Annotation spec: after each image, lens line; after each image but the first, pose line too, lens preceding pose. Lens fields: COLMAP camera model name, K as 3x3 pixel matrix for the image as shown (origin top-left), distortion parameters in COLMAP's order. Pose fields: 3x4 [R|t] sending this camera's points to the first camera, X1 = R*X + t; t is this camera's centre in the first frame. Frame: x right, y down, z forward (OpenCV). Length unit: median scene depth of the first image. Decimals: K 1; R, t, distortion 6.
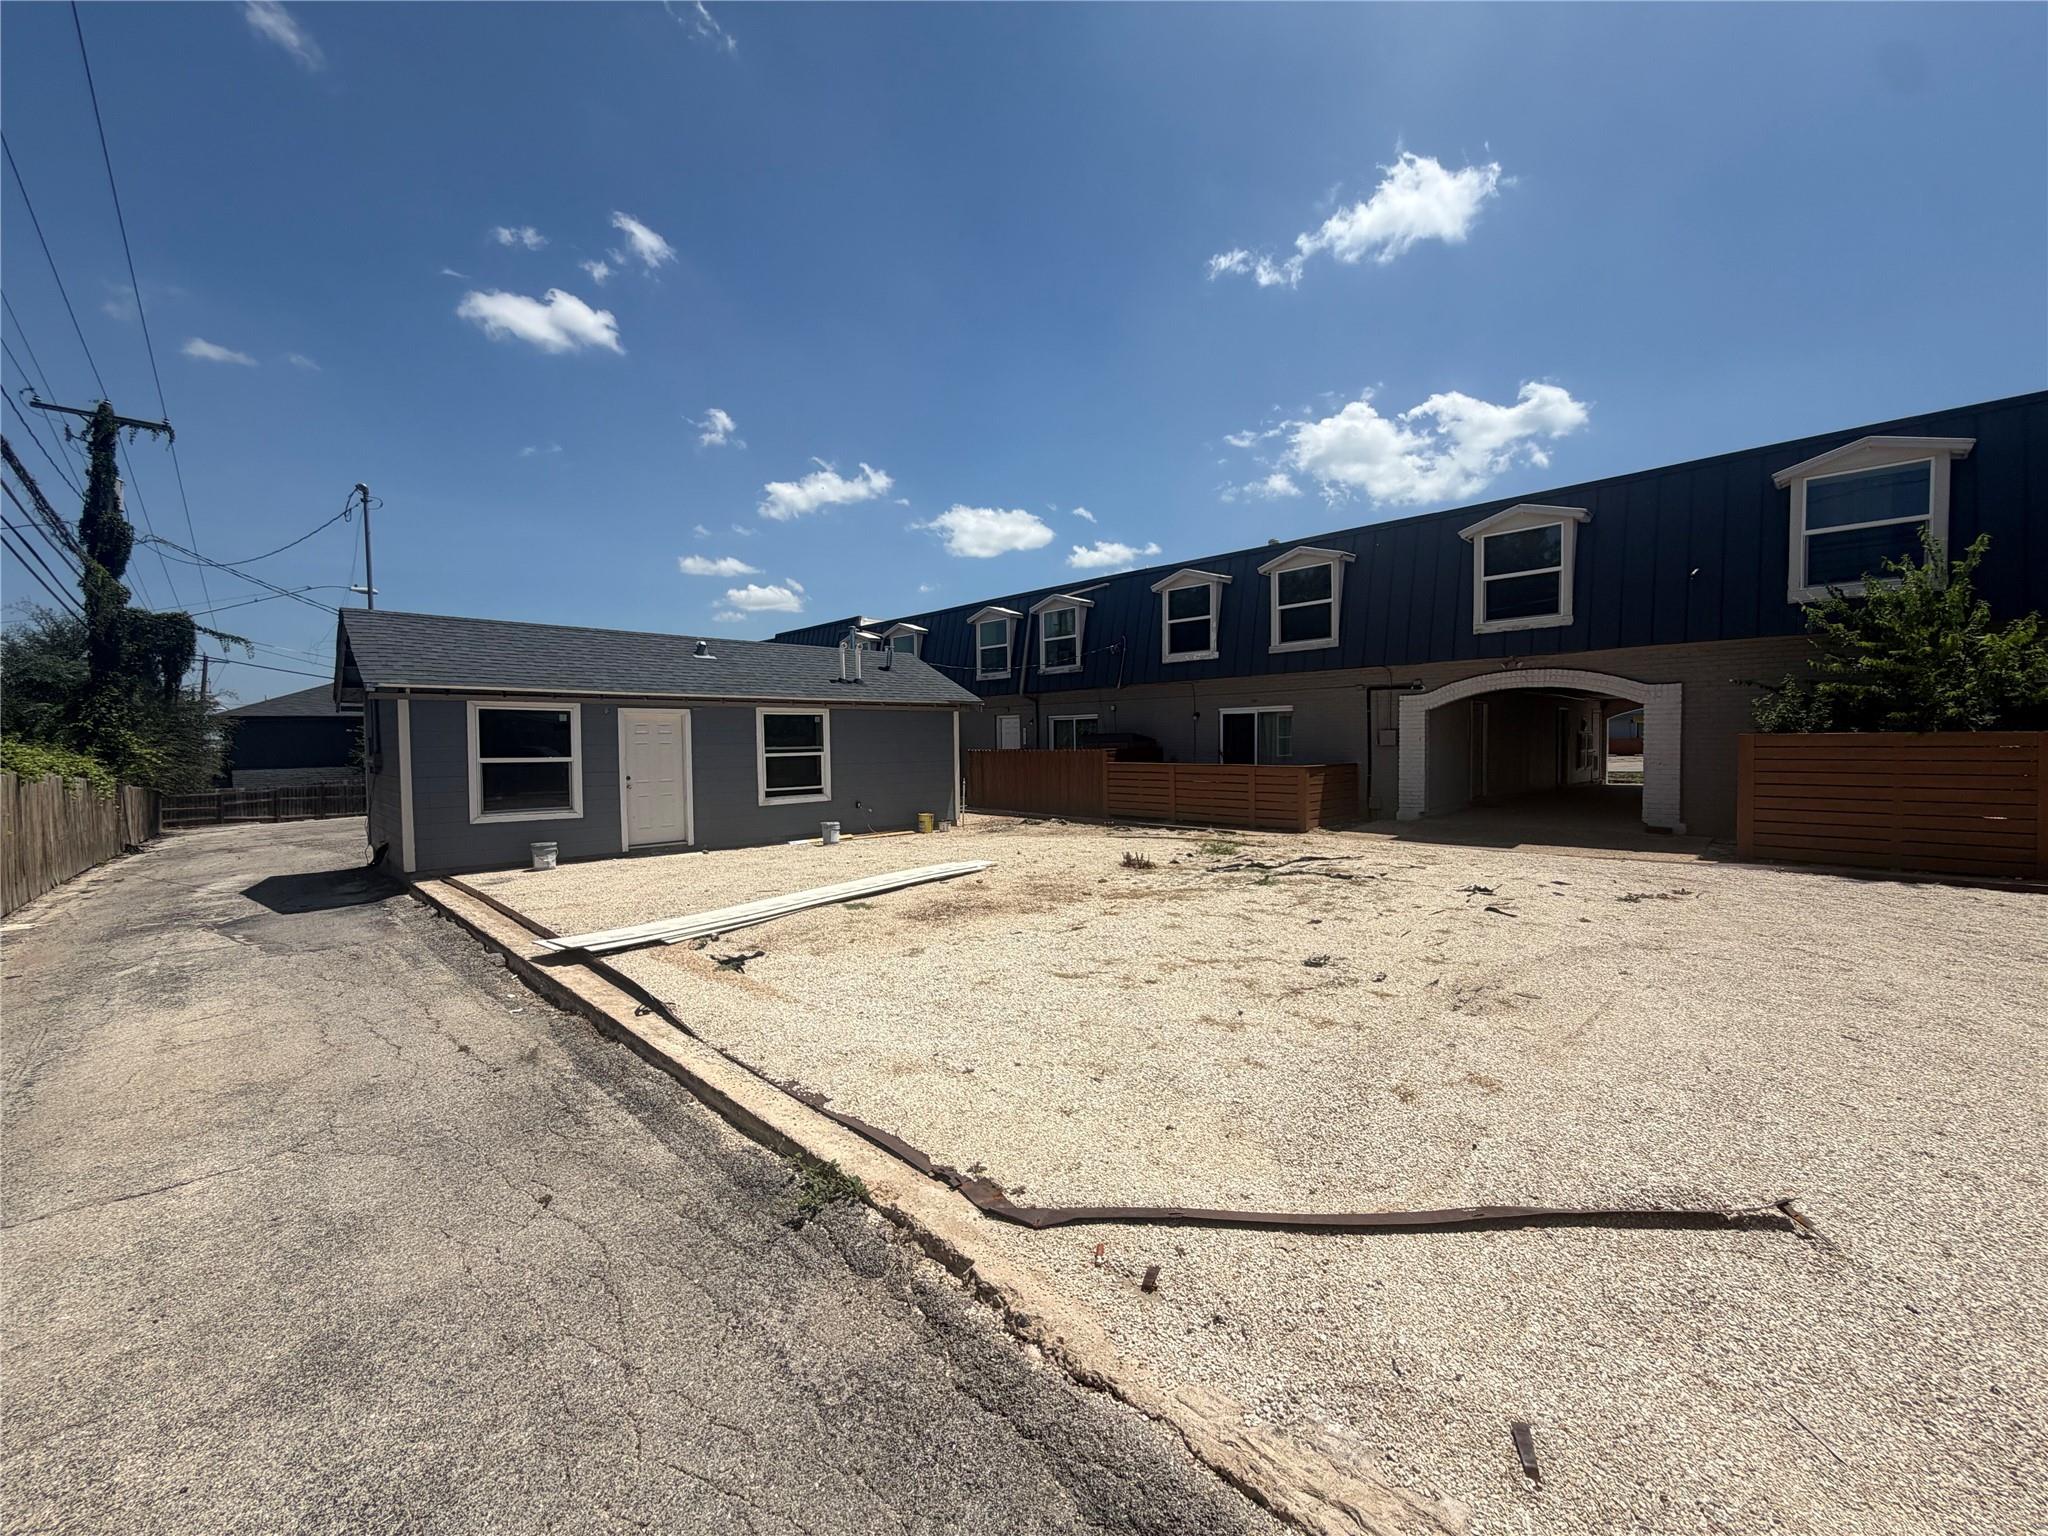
lens RADIAL K [[813.7, 0, 1029.7], [0, 813.7, 769.7], [0, 0, 1]] dist [-0.011311, -0.000085]
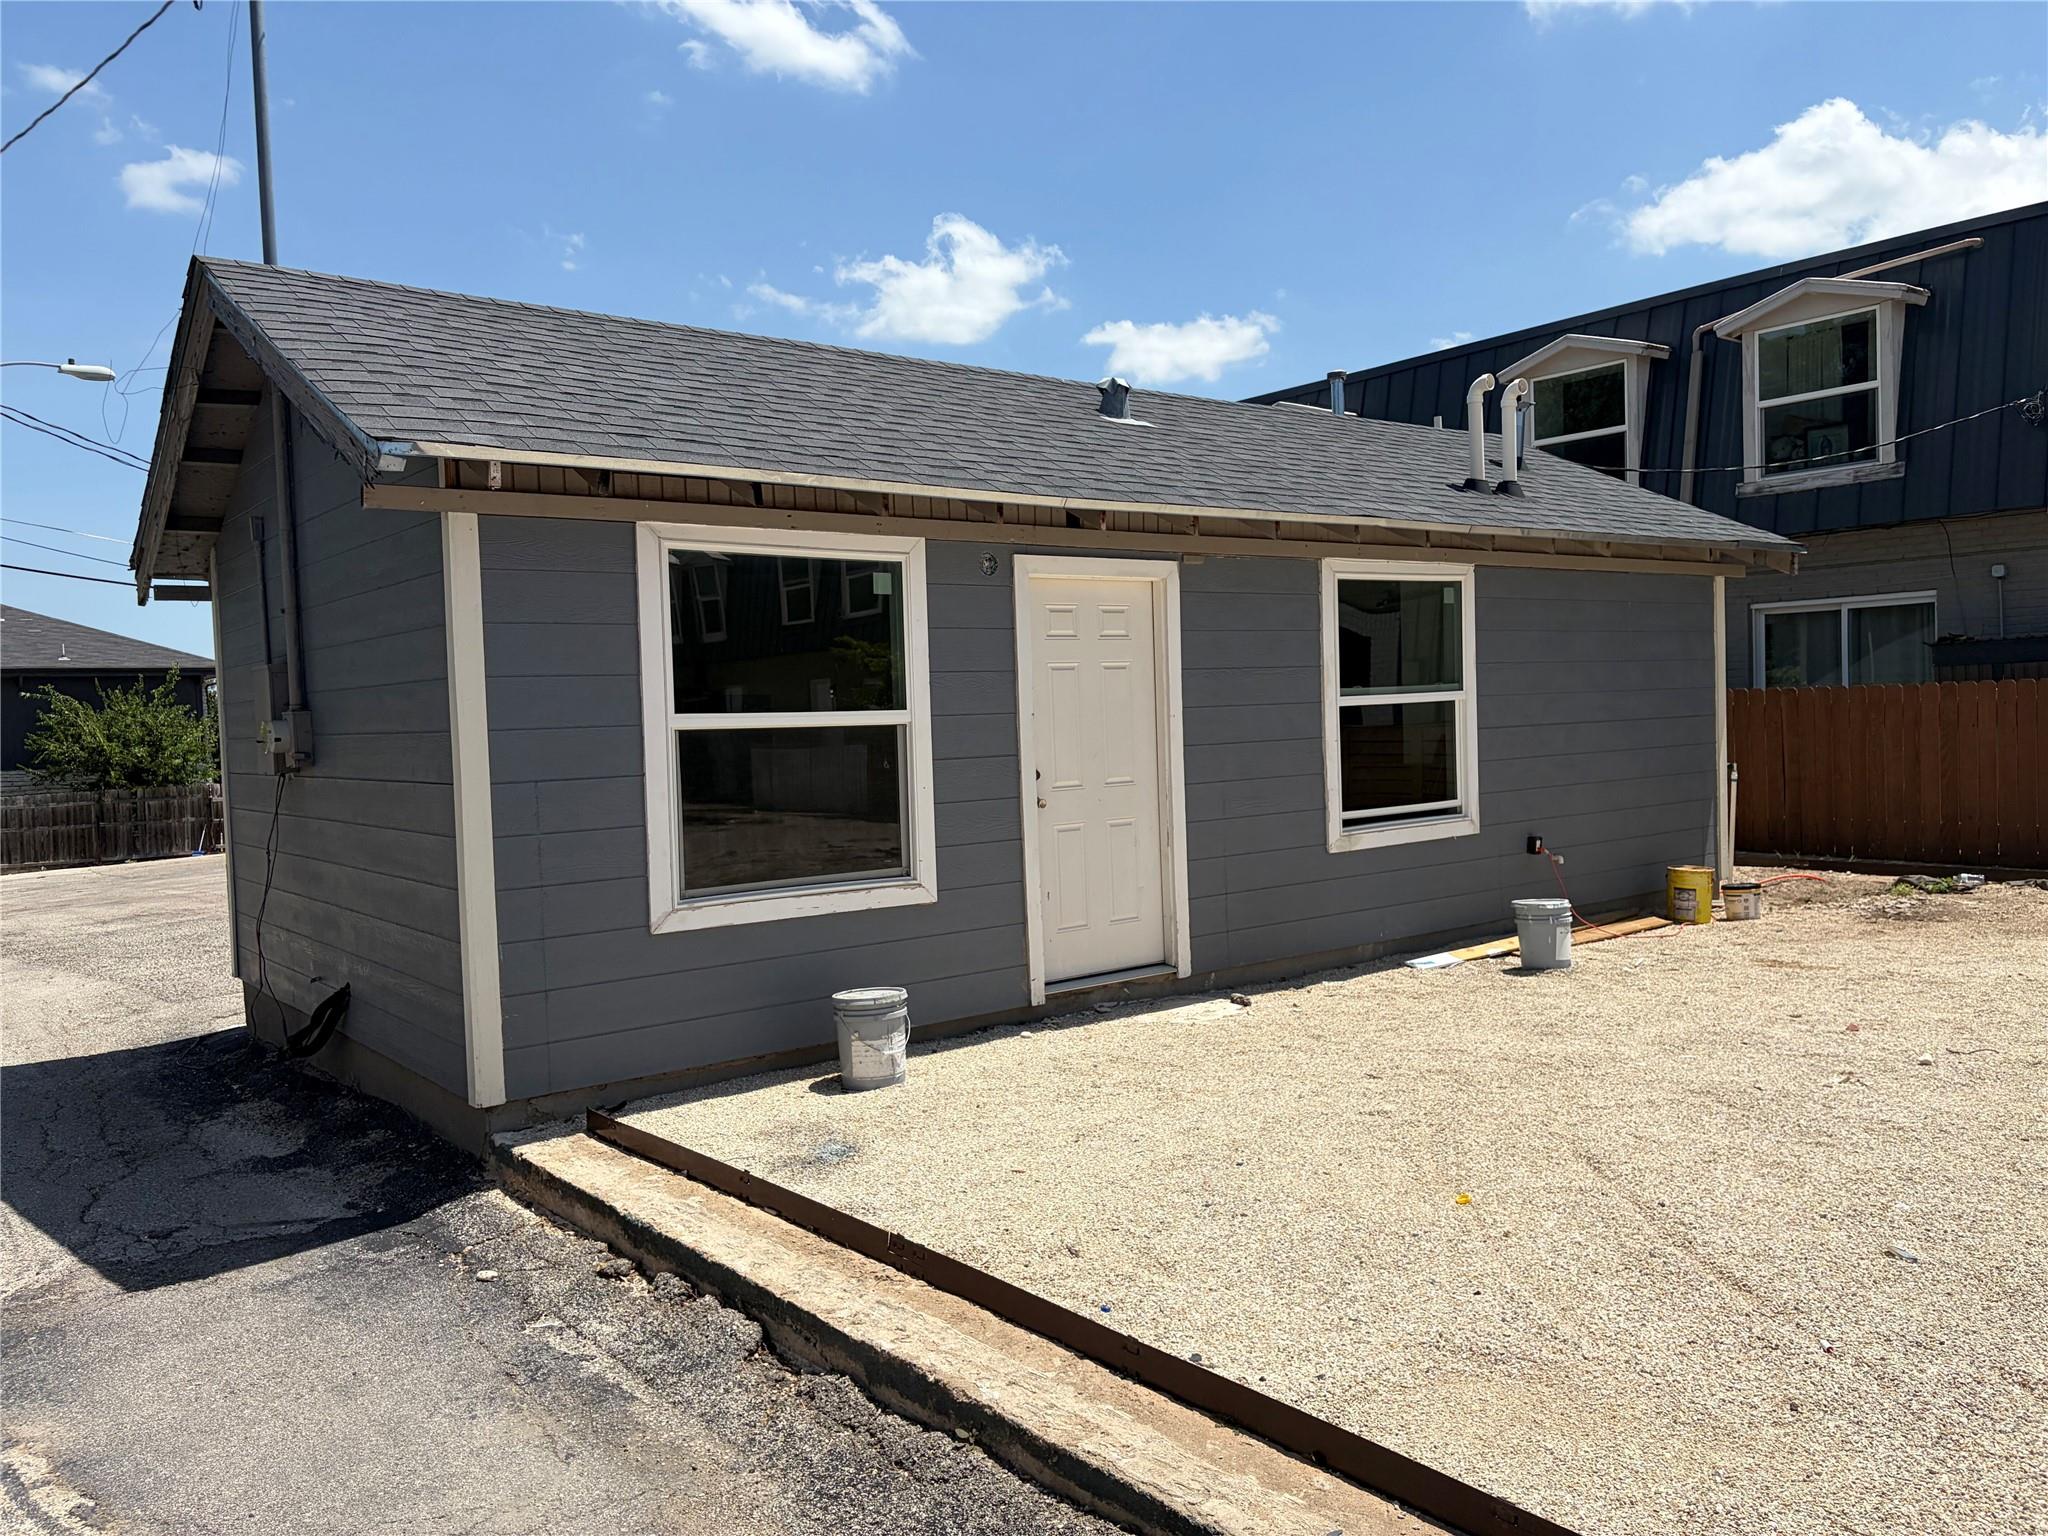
lens RADIAL K [[1555.9, 0, 1021.5], [0, 1555.9, 771.7], [0, 0, 1]] dist [0.008160, -0.001160]
pose [[0.993695, -0.012165, -0.111455, -0.436326], [0.013617, 0.999832, 0.012278, 0.001275], [0.111287, -0.013718, 0.993694, 0.393530]]
